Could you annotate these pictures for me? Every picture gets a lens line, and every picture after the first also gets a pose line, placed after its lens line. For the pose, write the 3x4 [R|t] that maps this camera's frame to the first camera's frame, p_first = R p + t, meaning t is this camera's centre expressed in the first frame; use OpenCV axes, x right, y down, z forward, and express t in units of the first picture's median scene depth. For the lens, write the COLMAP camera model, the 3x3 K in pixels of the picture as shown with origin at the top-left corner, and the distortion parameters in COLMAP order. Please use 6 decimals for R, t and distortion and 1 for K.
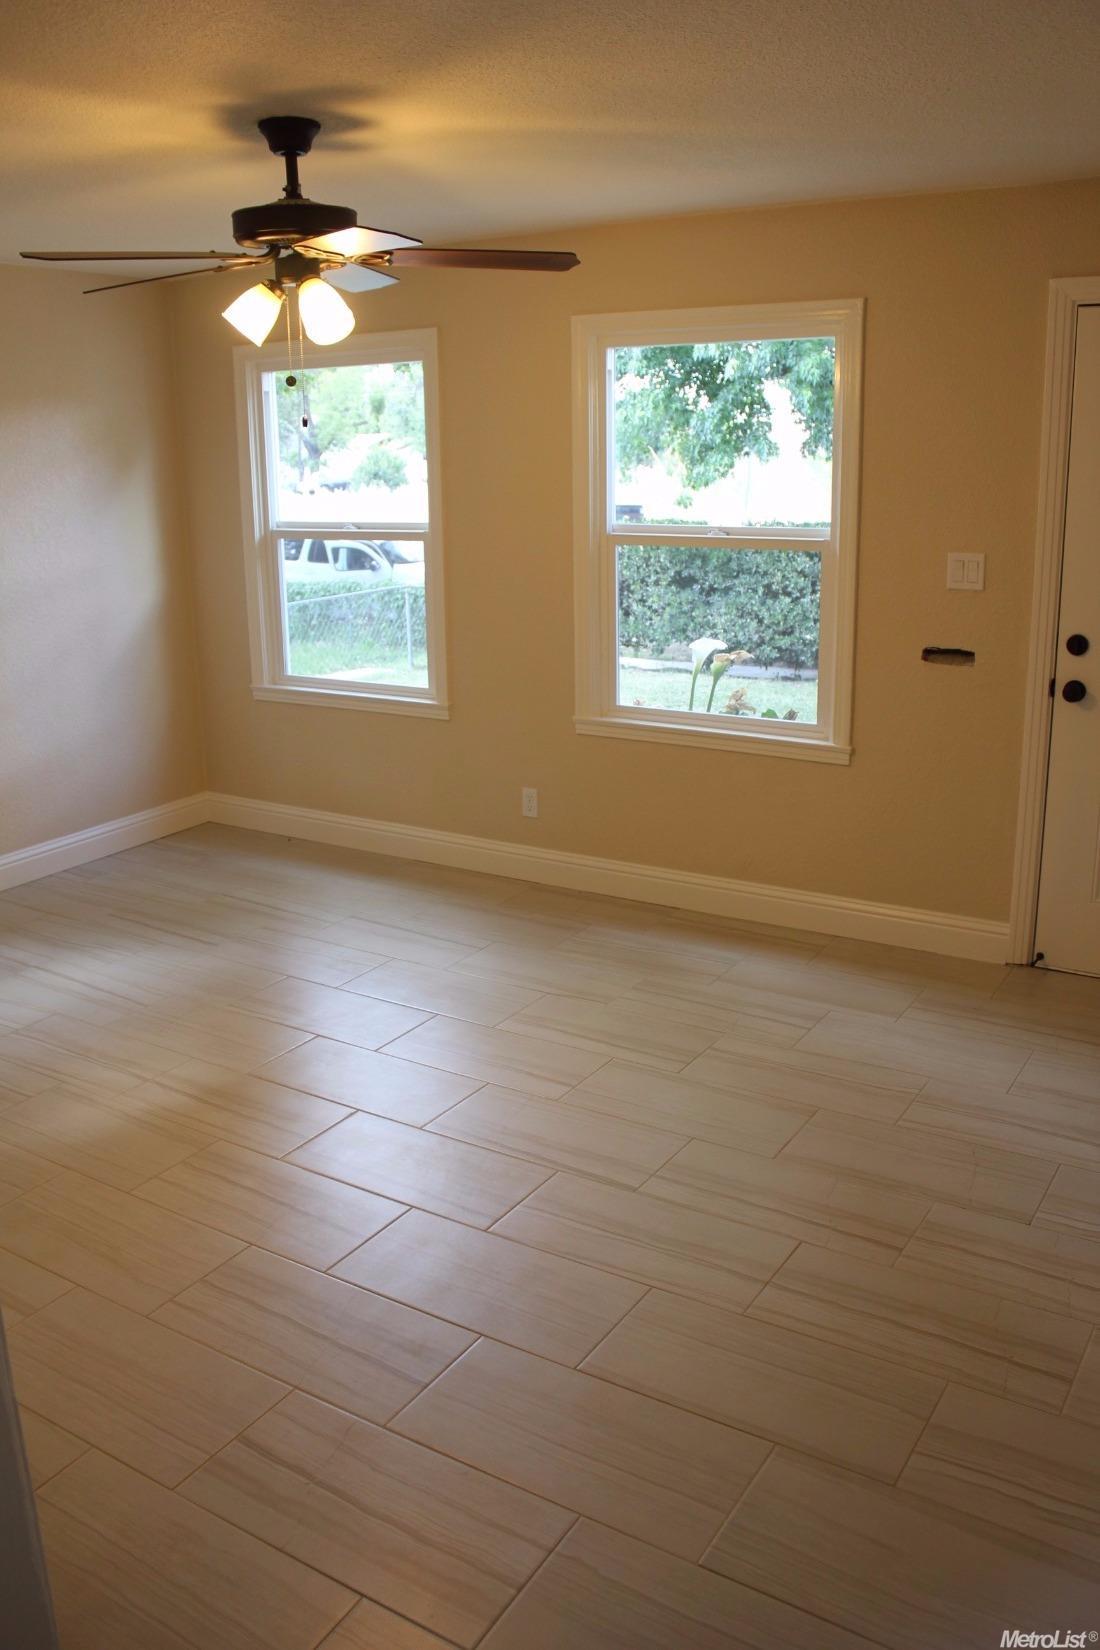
lens RADIAL K [[1370.7, 0, 550.3], [0, 1370.7, 790.8], [0, 0, 1]] dist [-0.087311, -0.000693]
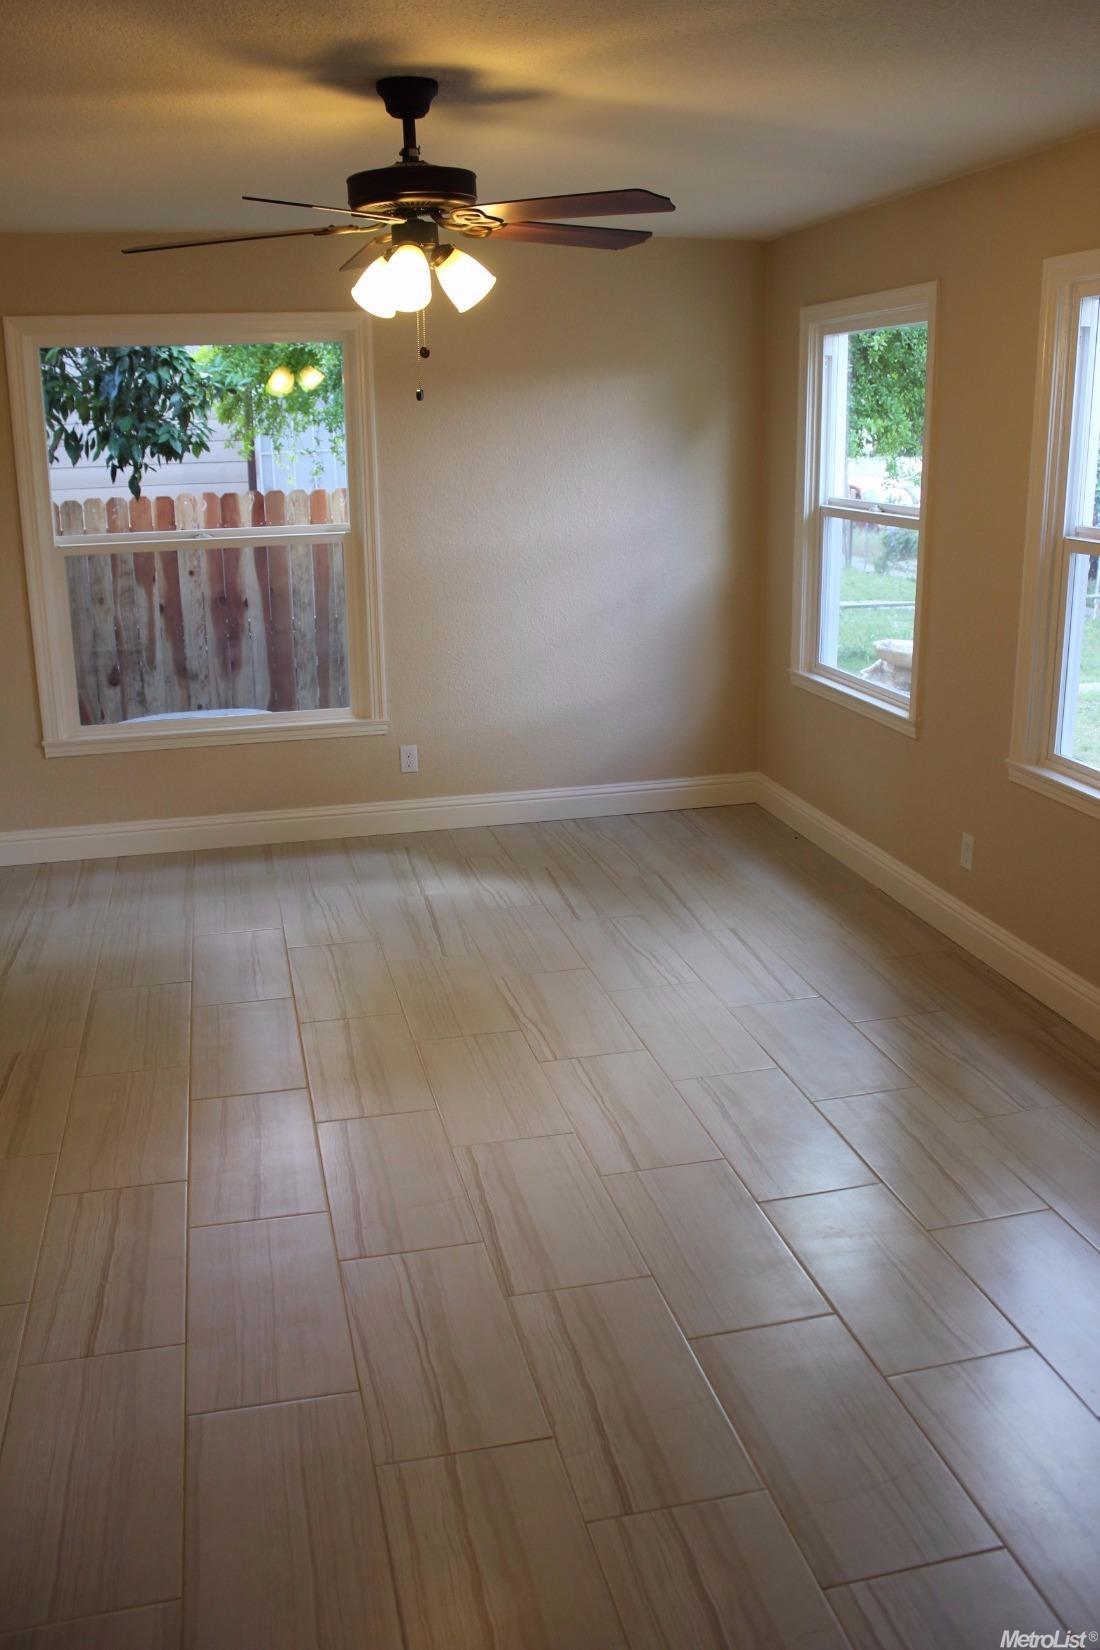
lens RADIAL K [[1355.9, 0, 550.0], [0, 1355.9, 825.0], [0, 0, 1]] dist [-0.105478, 0.001922]
pose [[0.714543, 0.204910, -0.668909, 0.347091], [-0.168607, 0.978399, 0.119608, -0.062206], [0.678969, 0.027317, 0.733658, 0.226342]]
